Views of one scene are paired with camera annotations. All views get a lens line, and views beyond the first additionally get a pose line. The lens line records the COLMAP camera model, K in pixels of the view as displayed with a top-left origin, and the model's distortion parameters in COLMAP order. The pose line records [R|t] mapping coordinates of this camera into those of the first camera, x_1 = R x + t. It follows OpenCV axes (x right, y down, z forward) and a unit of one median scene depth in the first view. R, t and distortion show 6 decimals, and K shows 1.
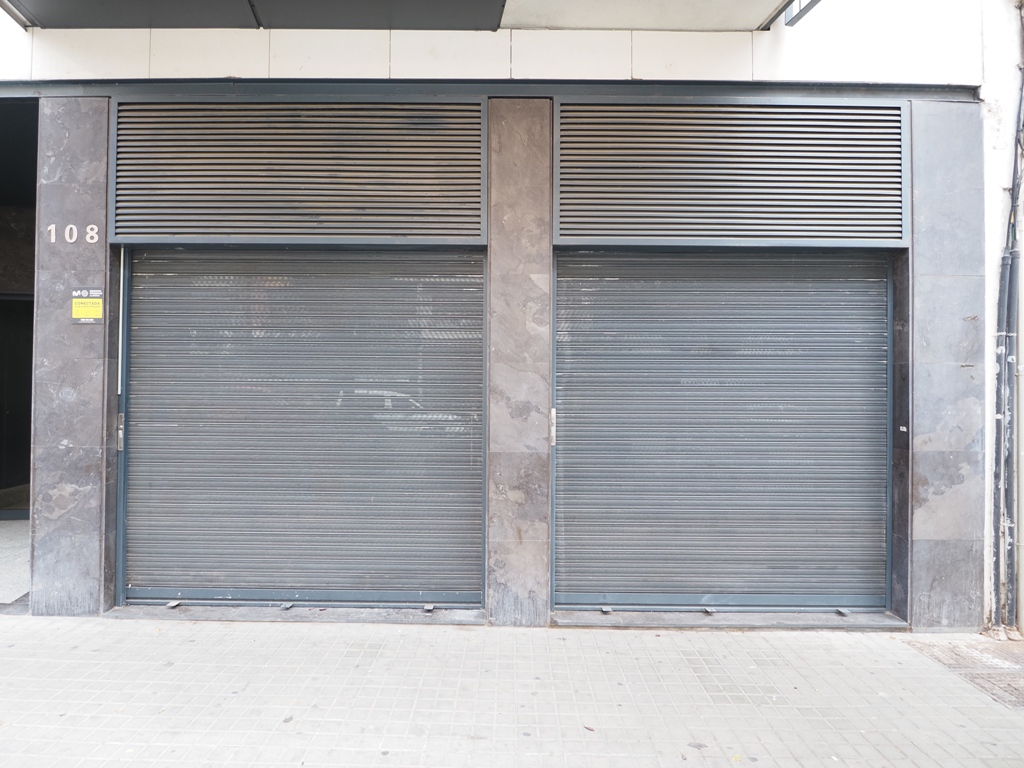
lens RADIAL K [[550.5, 0, 515.3], [0, 550.5, 381.0], [0, 0, 1]] dist [-0.011934, -0.002267]
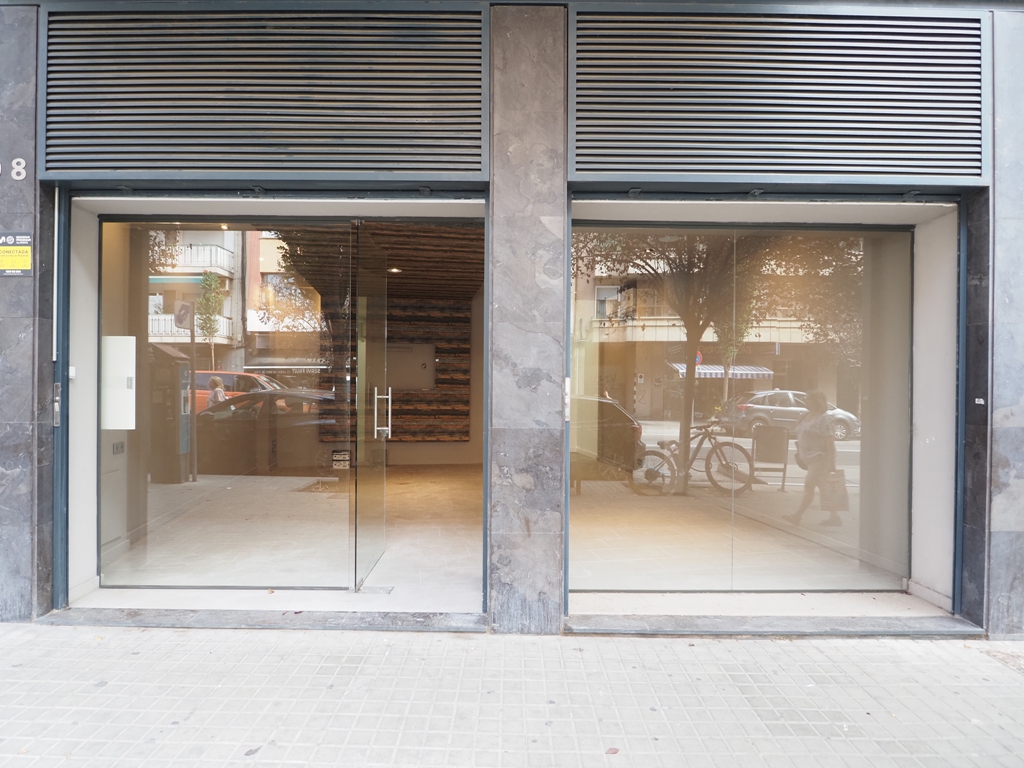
lens RADIAL K [[550.5, 0, 518.0], [0, 550.5, 379.3], [0, 0, 1]] dist [-0.011934, -0.002267]
pose [[0.999997, 0.000058, 0.002592, -0.009266], [-0.000095, 0.999897, 0.014363, 0.041903], [-0.002591, -0.014363, 0.999893, 0.158934]]
